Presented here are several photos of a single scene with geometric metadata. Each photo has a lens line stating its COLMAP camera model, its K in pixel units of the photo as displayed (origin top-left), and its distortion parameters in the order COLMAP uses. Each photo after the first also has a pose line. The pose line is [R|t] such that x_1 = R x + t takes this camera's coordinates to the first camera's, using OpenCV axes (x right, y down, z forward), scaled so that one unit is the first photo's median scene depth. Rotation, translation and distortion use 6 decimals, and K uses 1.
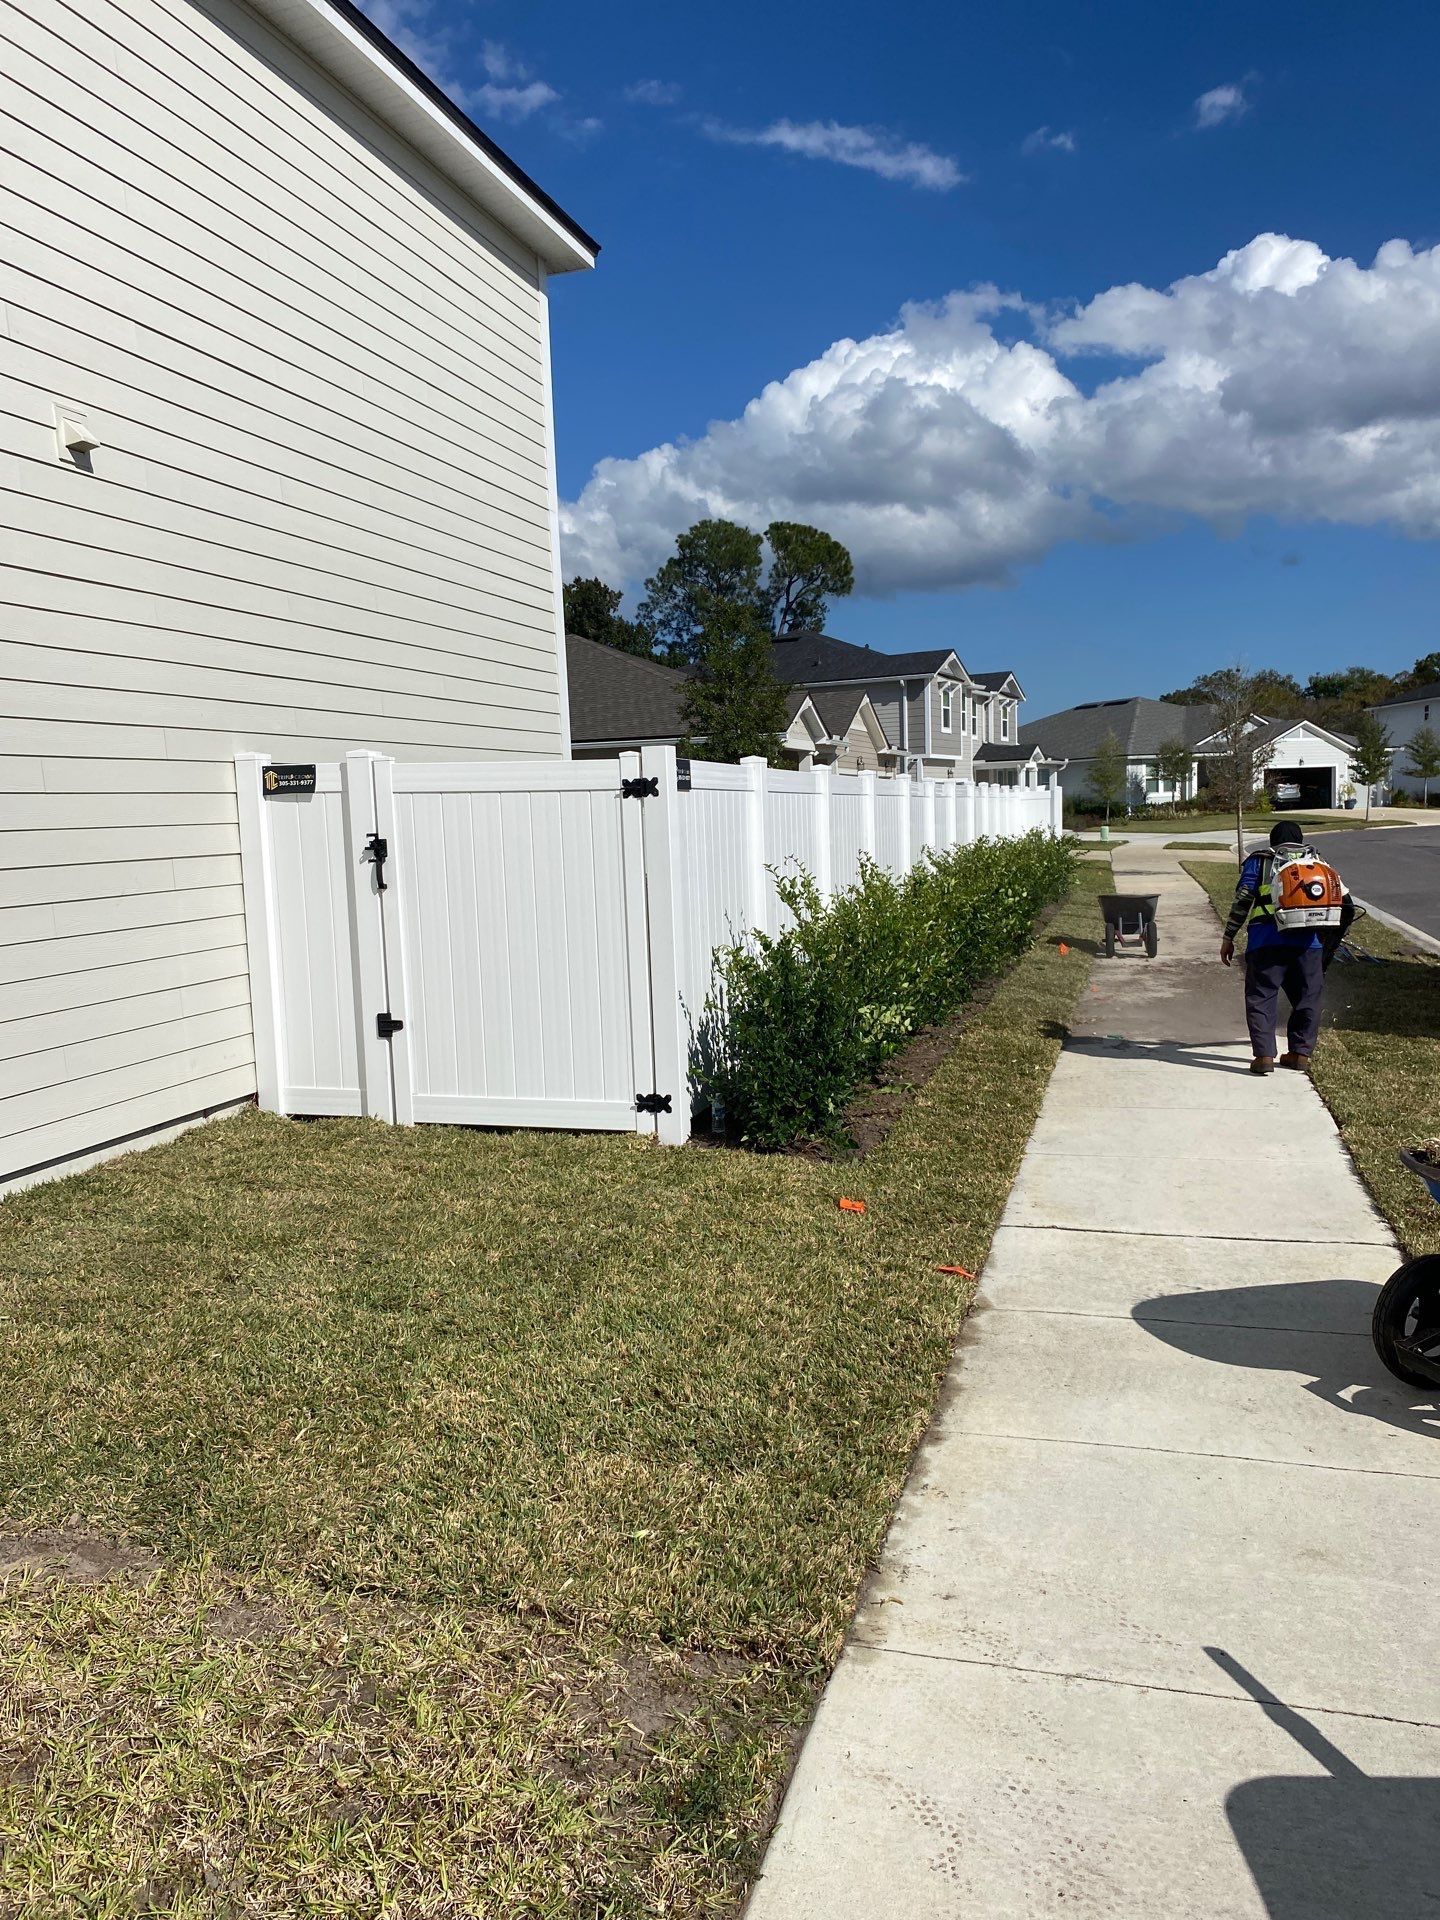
lens RADIAL K [[1473.6, 0, 703.9], [0, 1473.6, 958.7], [0, 0, 1]] dist [0.182159, -0.464417]
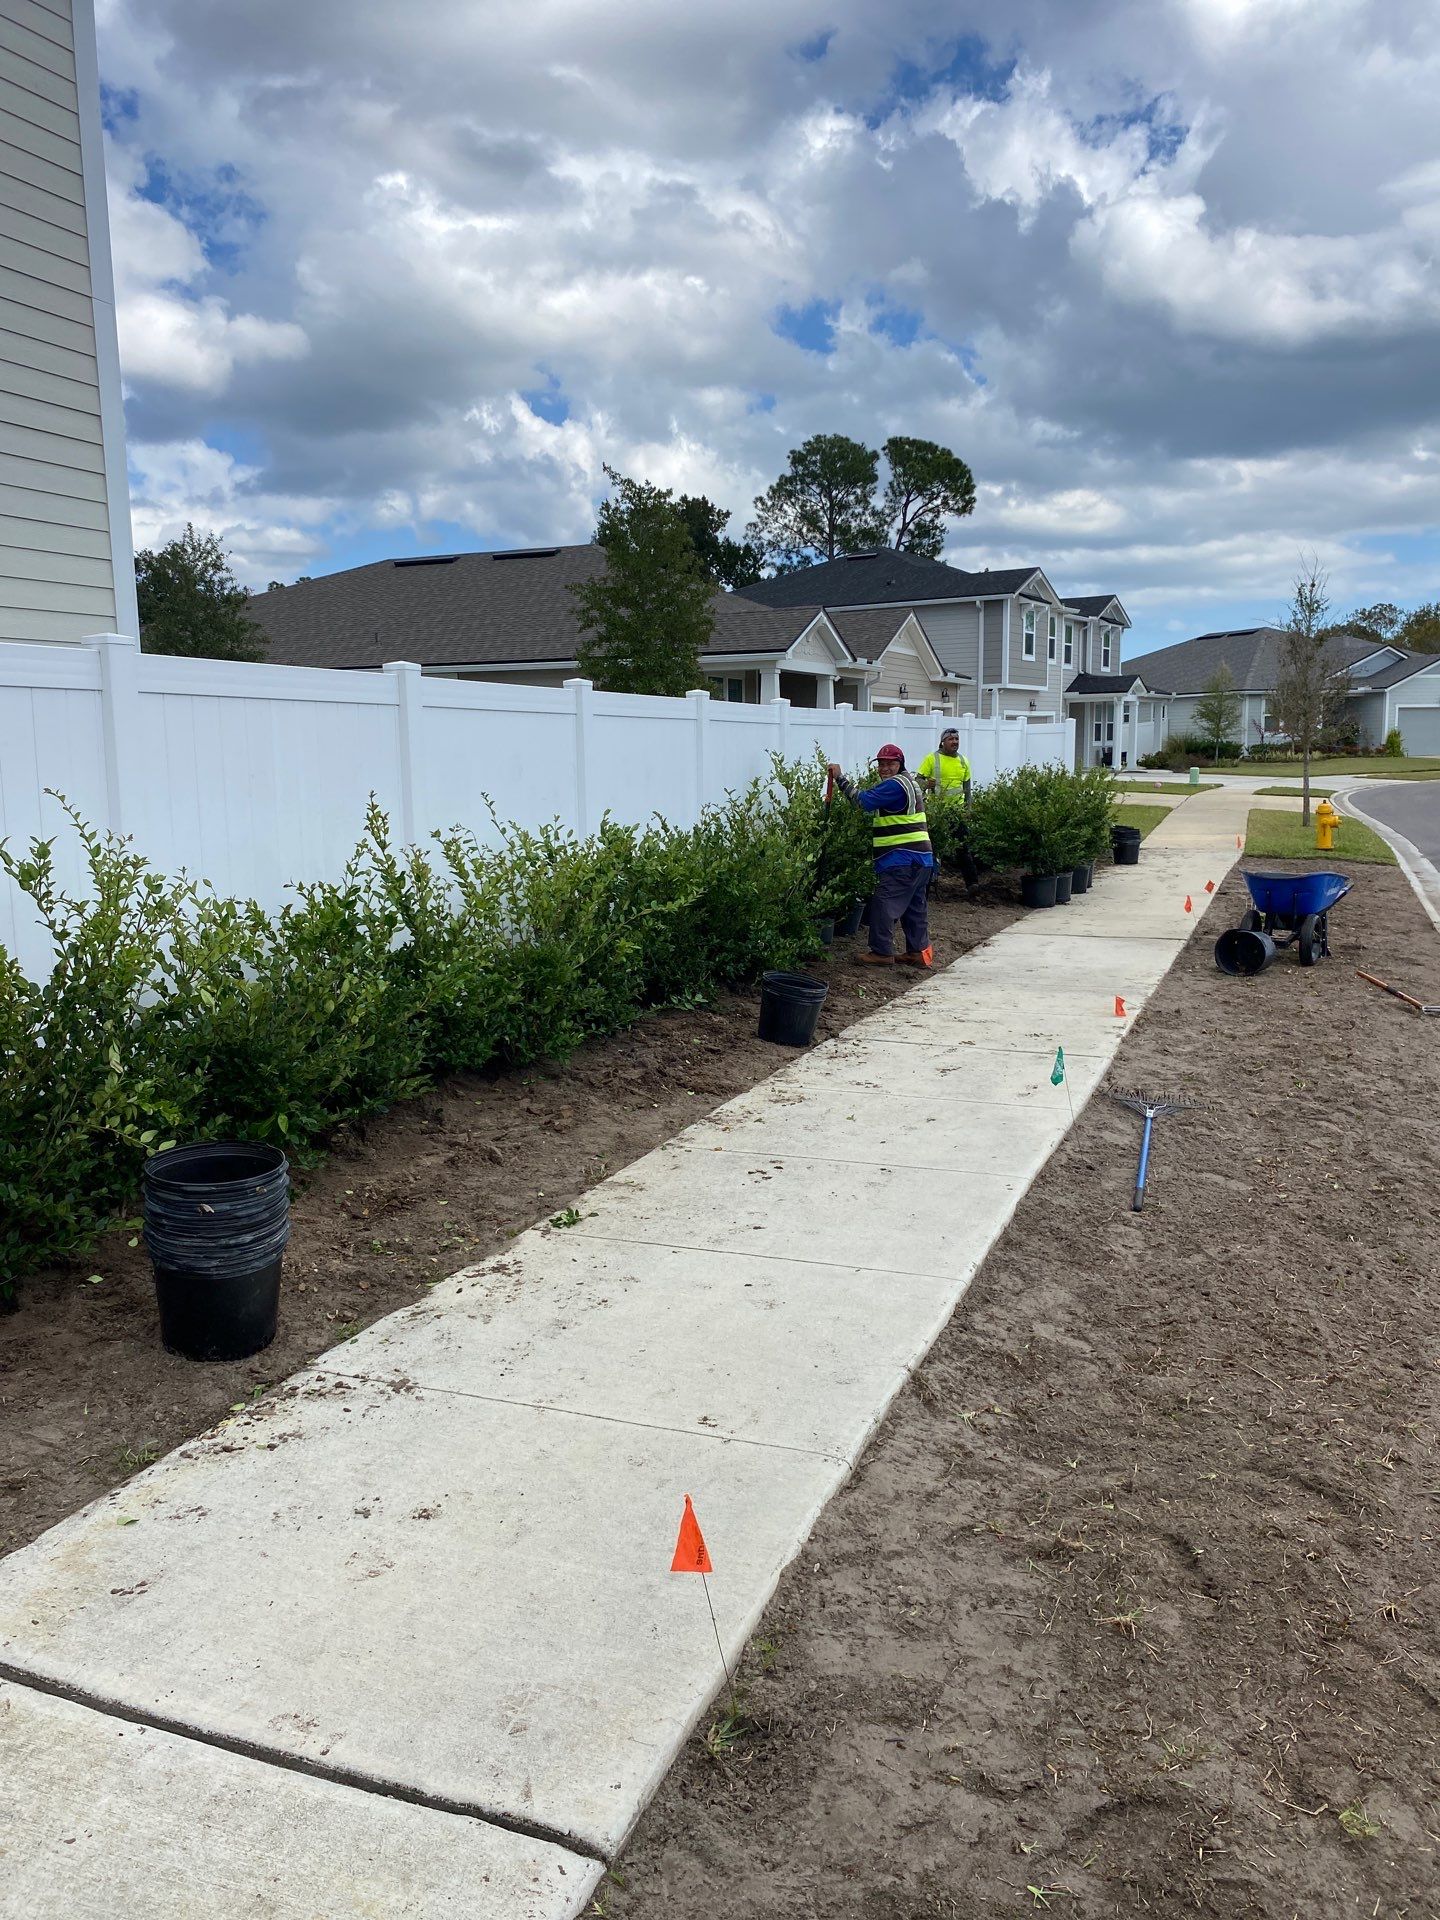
lens RADIAL K [[1473.6, 0, 703.9], [0, 1473.6, 958.7], [0, 0, 1]] dist [0.182159, -0.464417]
pose [[0.995355, 0.034032, -0.090055, 0.055902], [-0.029932, 0.998470, 0.046494, -0.006738], [0.091499, -0.043583, 0.994851, 0.069031]]
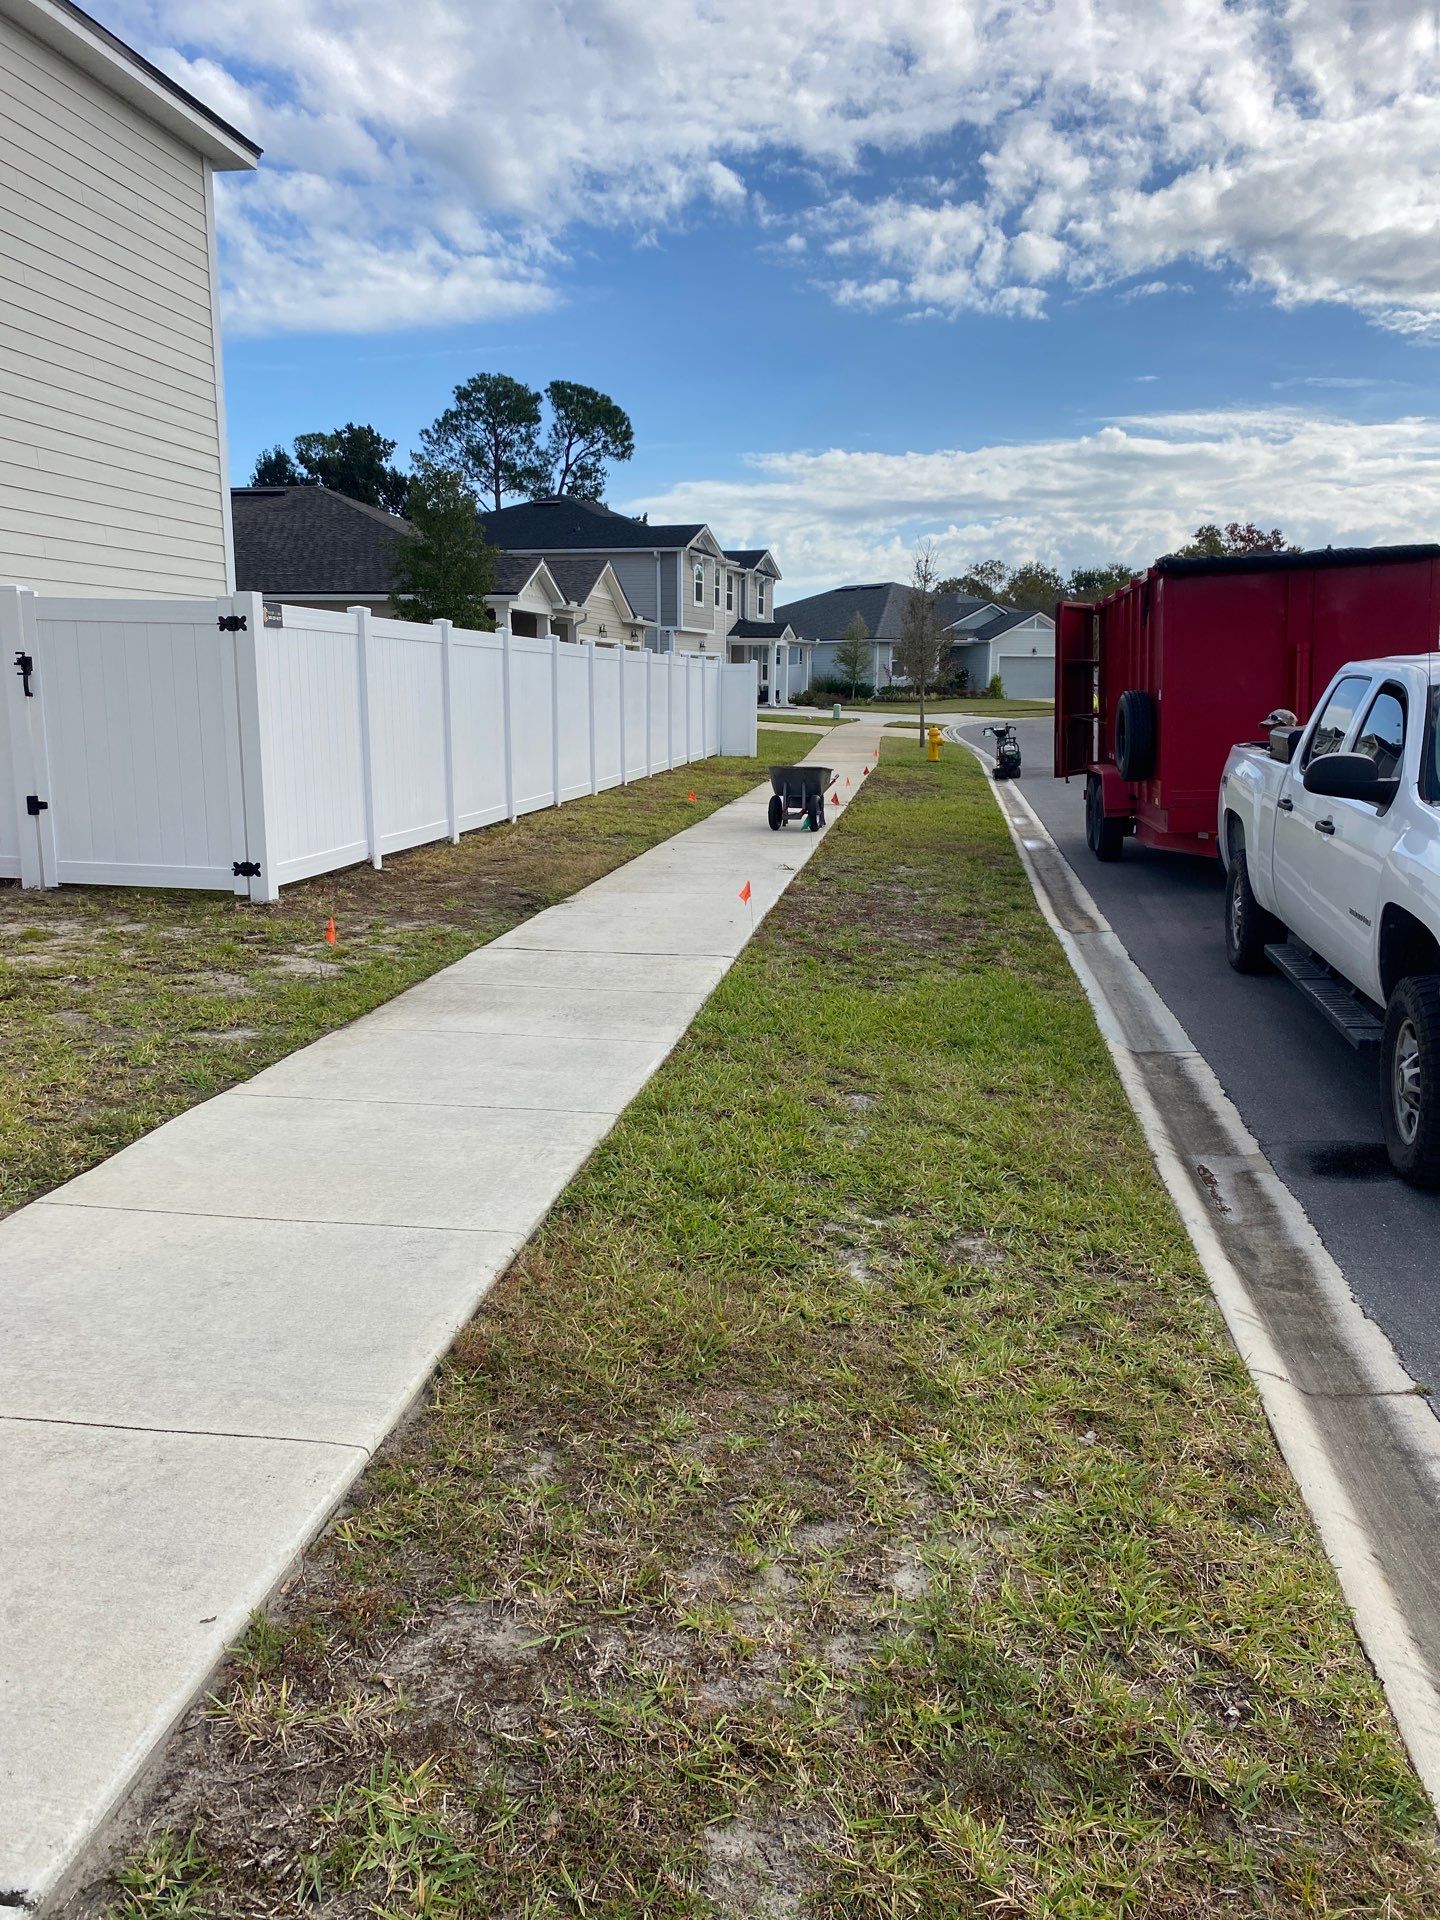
lens RADIAL K [[1483.5, 0, 715.6], [0, 1483.5, 960.2], [0, 0, 1]] dist [0.101019, -0.227763]
pose [[0.988640, 0.016386, 0.149407, 0.024354], [-0.029042, 0.996133, 0.082925, 0.007563], [-0.147471, -0.086322, 0.985292, -0.050638]]
